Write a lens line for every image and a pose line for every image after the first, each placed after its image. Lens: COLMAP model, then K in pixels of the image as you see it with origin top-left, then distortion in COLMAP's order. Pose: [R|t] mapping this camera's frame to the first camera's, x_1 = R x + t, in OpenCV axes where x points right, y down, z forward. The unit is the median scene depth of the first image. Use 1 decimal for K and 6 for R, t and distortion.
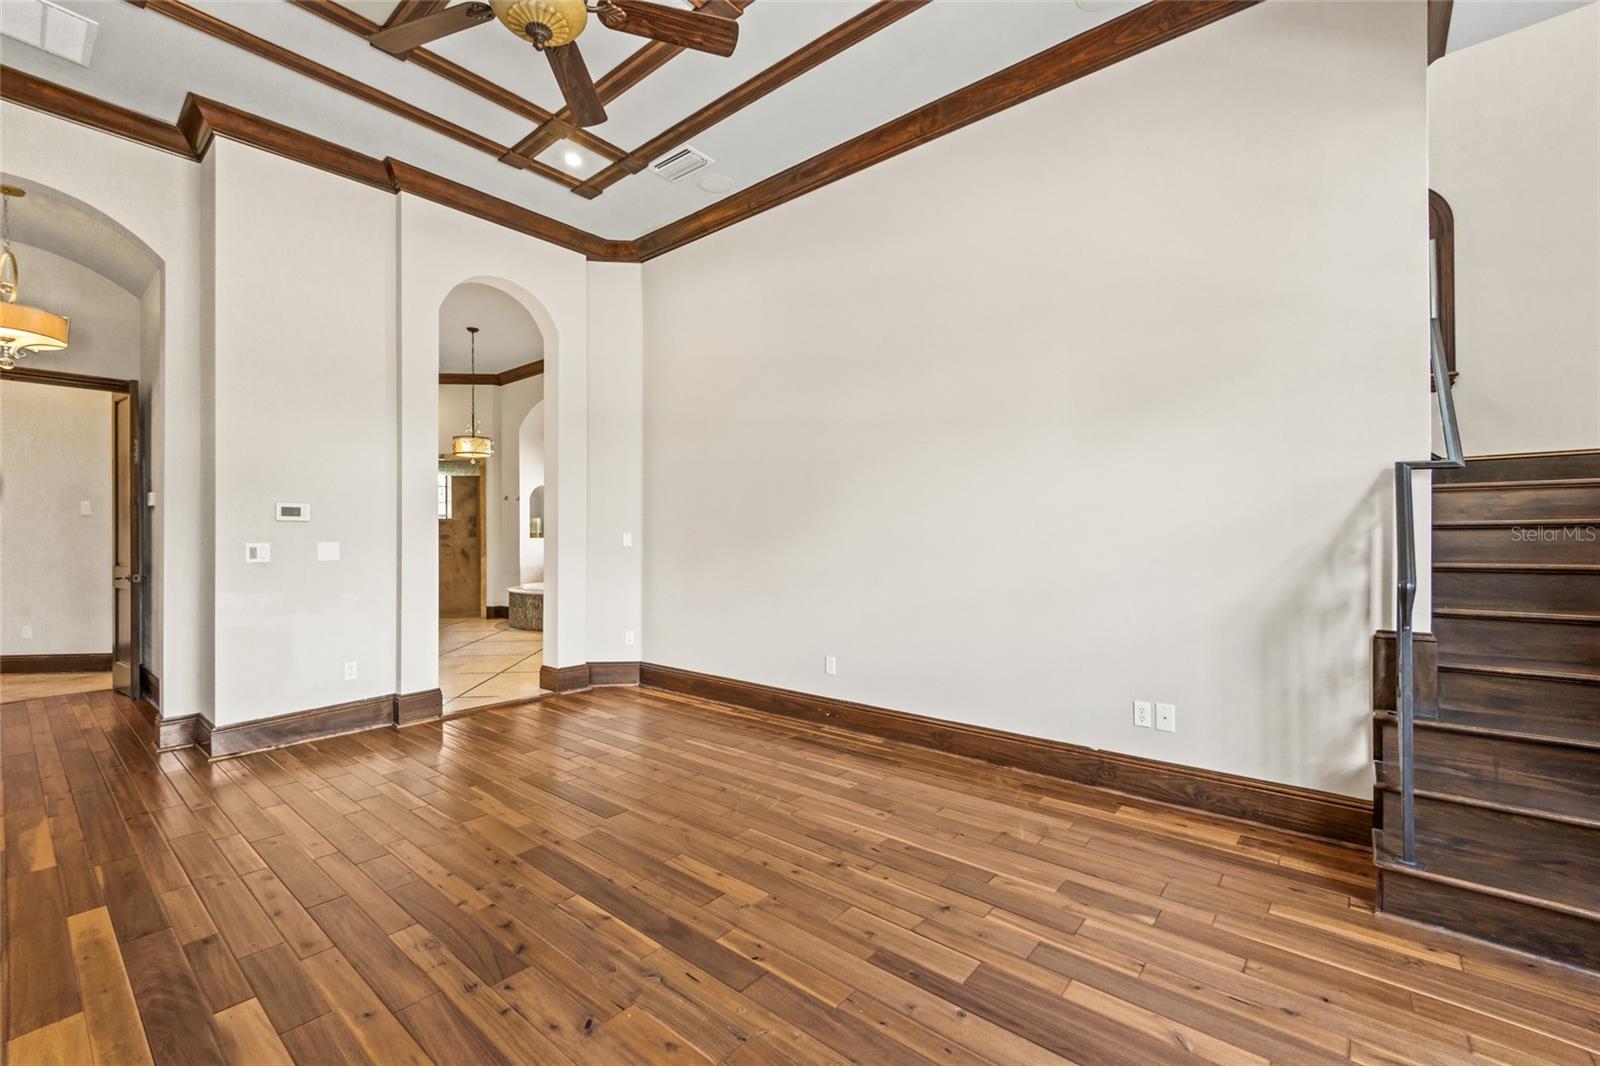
lens RADIAL K [[676.8, 0, 799.6], [0, 676.8, 531.4], [0, 0, 1]] dist [-0.002293, 0.000283]
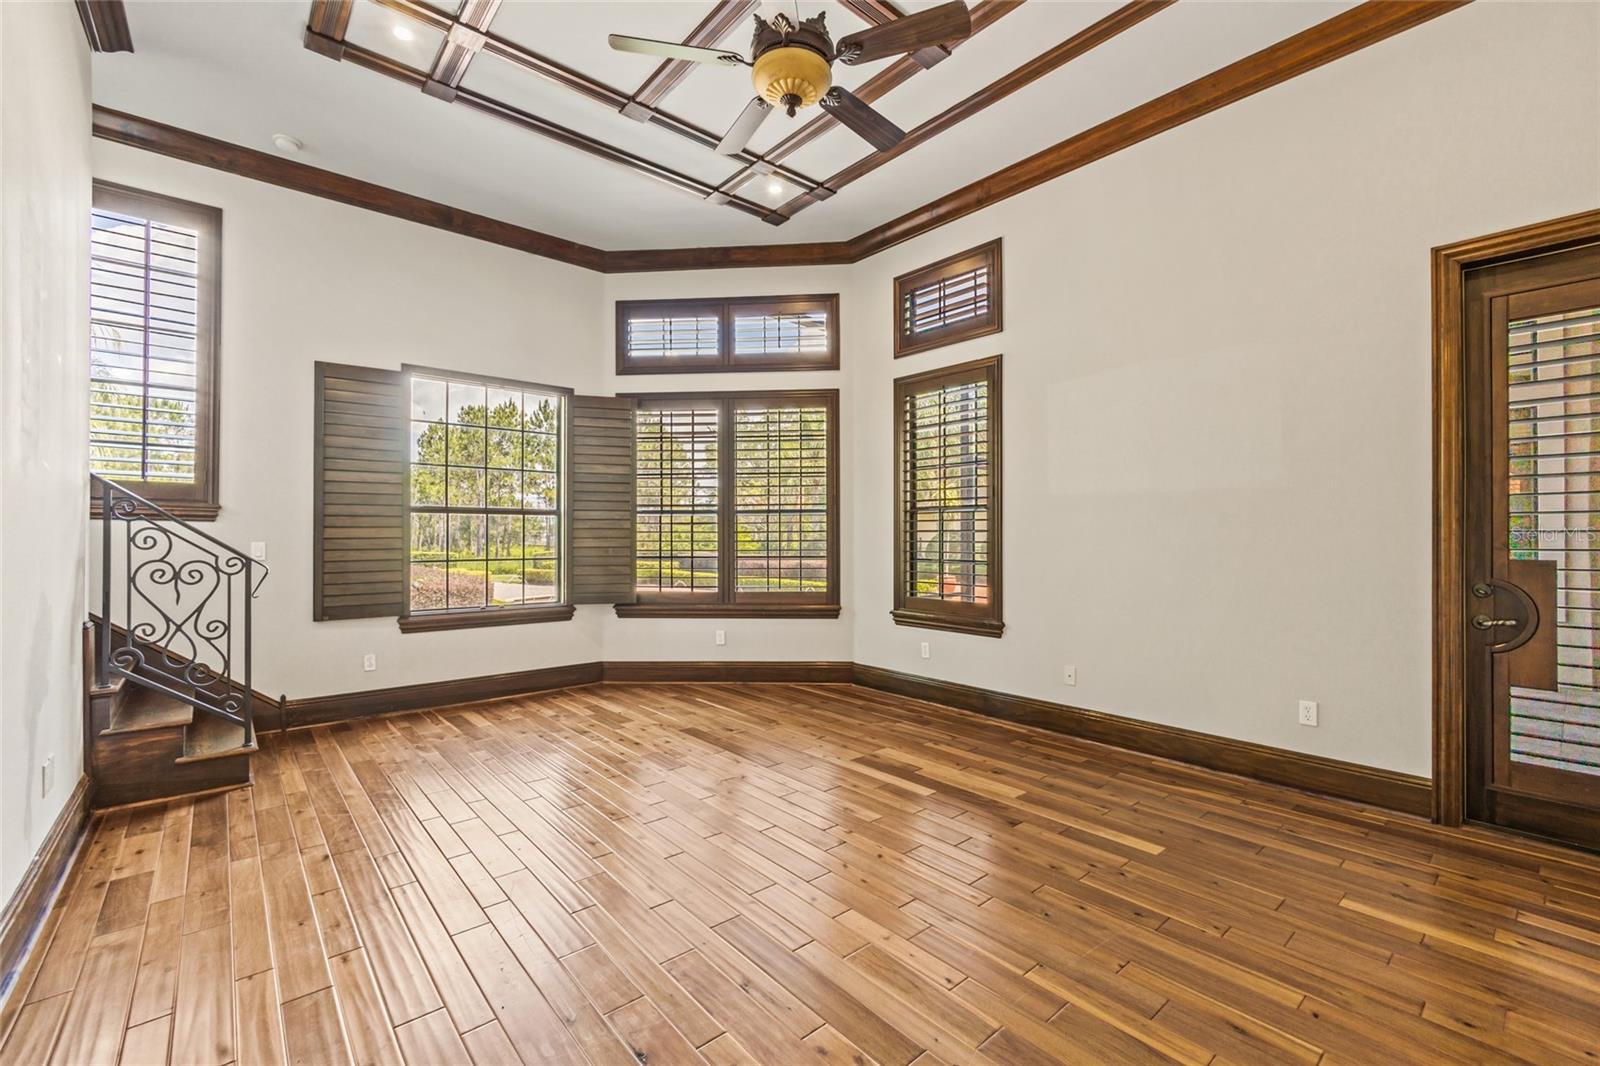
lens RADIAL K [[676.8, 0, 805.6], [0, 676.8, 539.0], [0, 0, 1]] dist [-0.002293, 0.000283]
pose [[-0.985538, 0.003964, 0.169409, -0.388510], [0.003451, 0.999989, -0.003321, 0.008745], [-0.169420, -0.002688, -0.985540, 1.376232]]
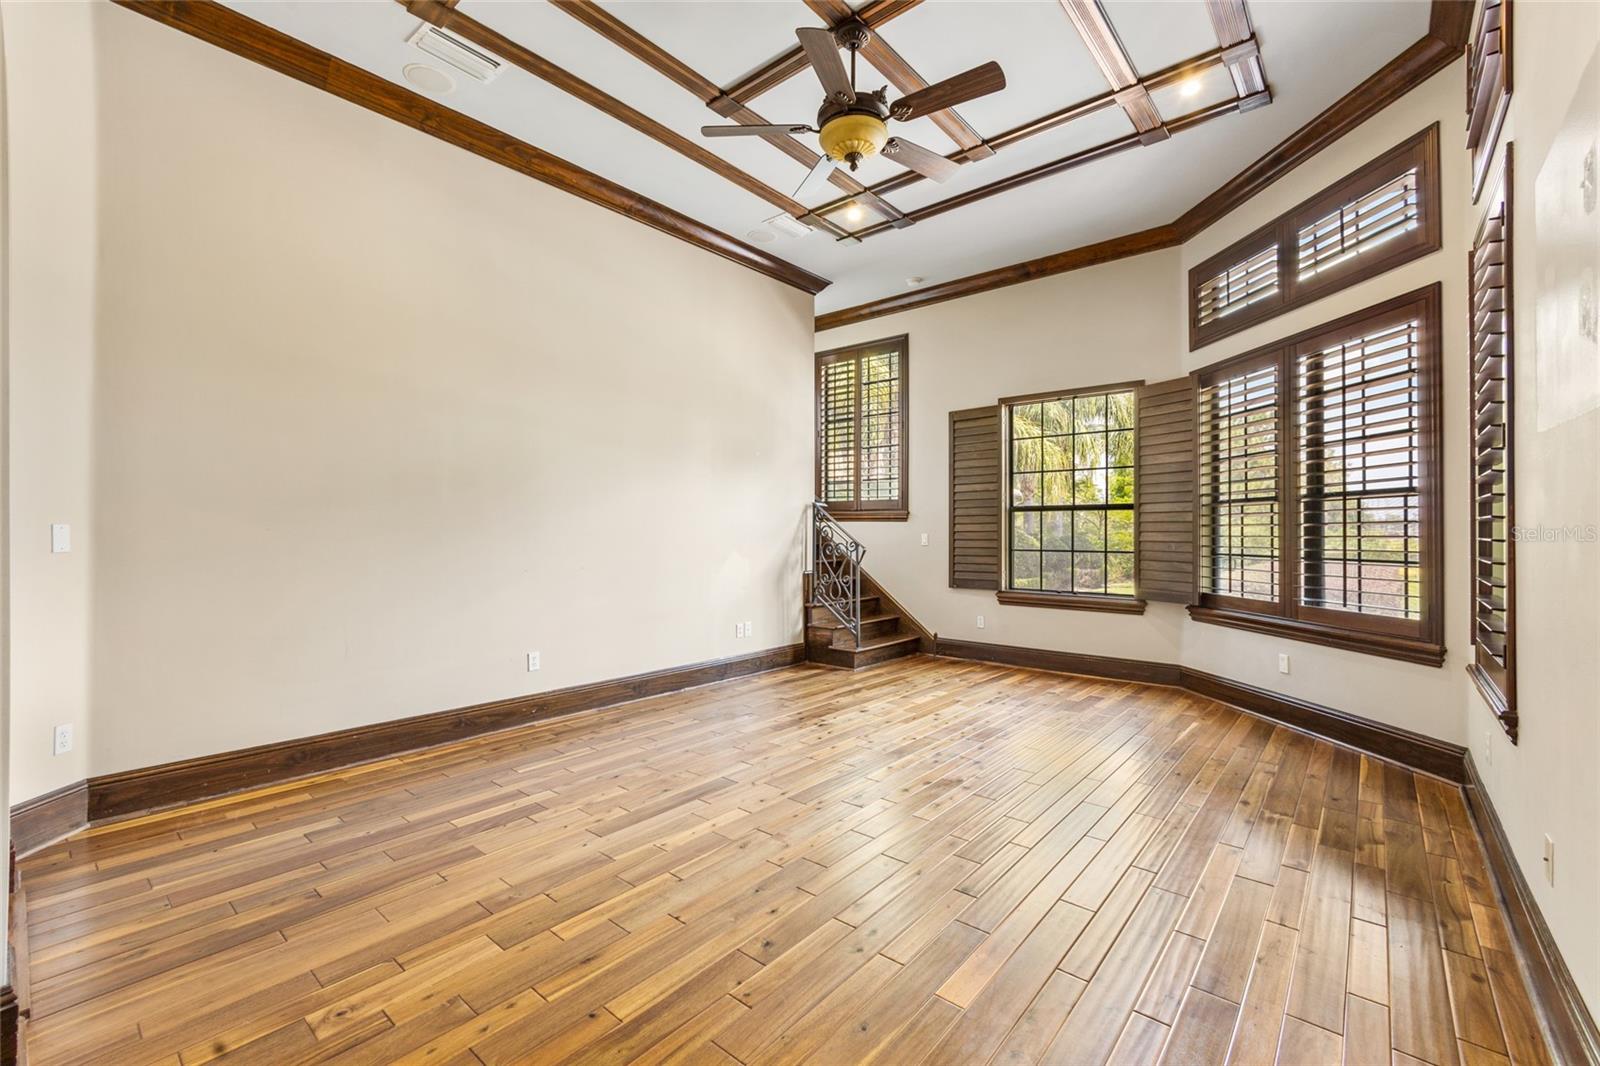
lens RADIAL K [[676.8, 0, 799.4], [0, 676.8, 533.4], [0, 0, 1]] dist [-0.002293, 0.000283]
pose [[0.014170, 0.001236, 0.999899, -1.121521], [-0.005748, 0.999983, -0.001154, 0.009113], [-0.999883, -0.005731, 0.014177, 0.703742]]
